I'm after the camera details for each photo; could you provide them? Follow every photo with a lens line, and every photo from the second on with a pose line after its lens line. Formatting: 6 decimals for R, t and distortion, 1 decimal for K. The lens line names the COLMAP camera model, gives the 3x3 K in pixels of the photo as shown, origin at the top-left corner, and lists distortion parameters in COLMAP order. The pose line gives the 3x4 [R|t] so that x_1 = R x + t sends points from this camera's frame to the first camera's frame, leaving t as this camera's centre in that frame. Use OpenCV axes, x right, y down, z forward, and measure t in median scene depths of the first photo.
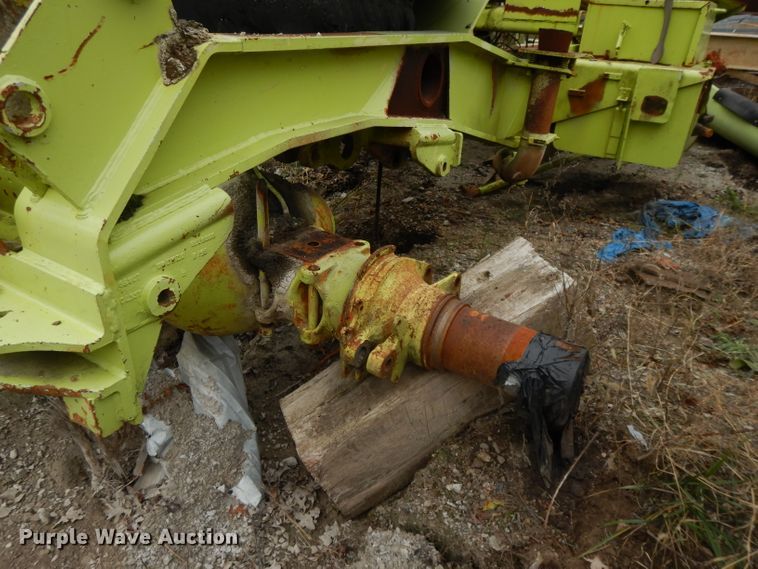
lens RADIAL K [[539.7, 0, 383.0], [0, 539.7, 284.2], [0, 0, 1]] dist [-0.003713, 0.003740]
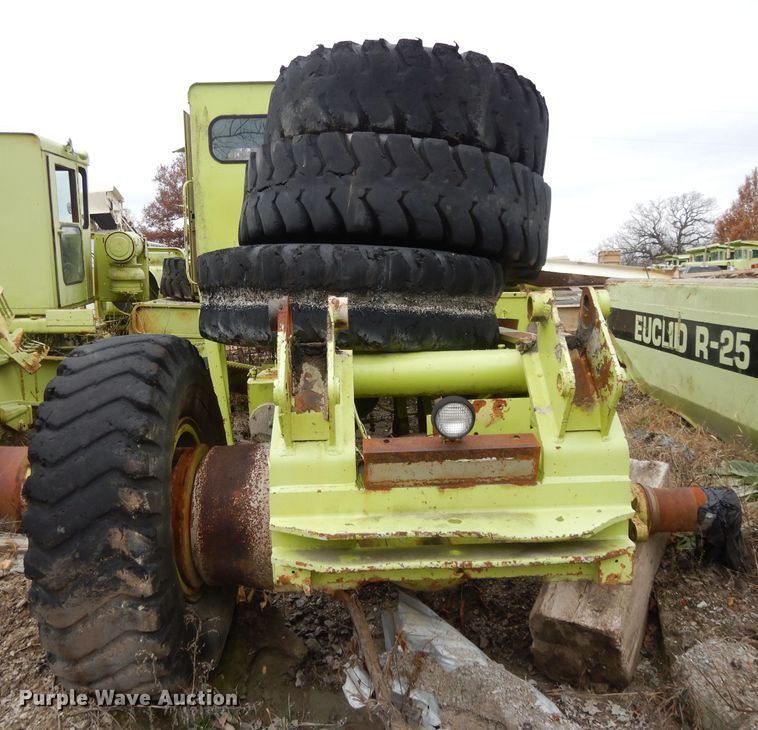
lens RADIAL K [[690.4, 0, 375.7], [0, 690.4, 369.7], [0, 0, 1]] dist [0.004049, 0.019555]
pose [[0.840186, -0.131082, 0.526218, -0.728425], [0.310499, 0.911830, -0.268620, 0.011199], [-0.444610, 0.389081, 0.806808, -0.181835]]
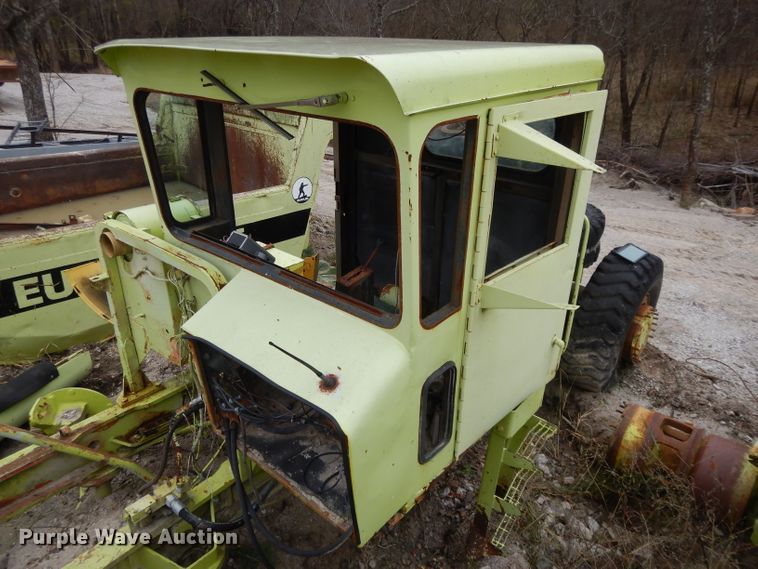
lens RADIAL K [[539.7, 0, 379.5], [0, 539.7, 285.7], [0, 0, 1]] dist [-0.003713, 0.003740]
pose [[-0.987533, -0.121315, 0.100308, 0.055453], [0.005525, 0.610121, 0.792289, -1.592903], [-0.157317, 0.782966, -0.601844, 1.868030]]
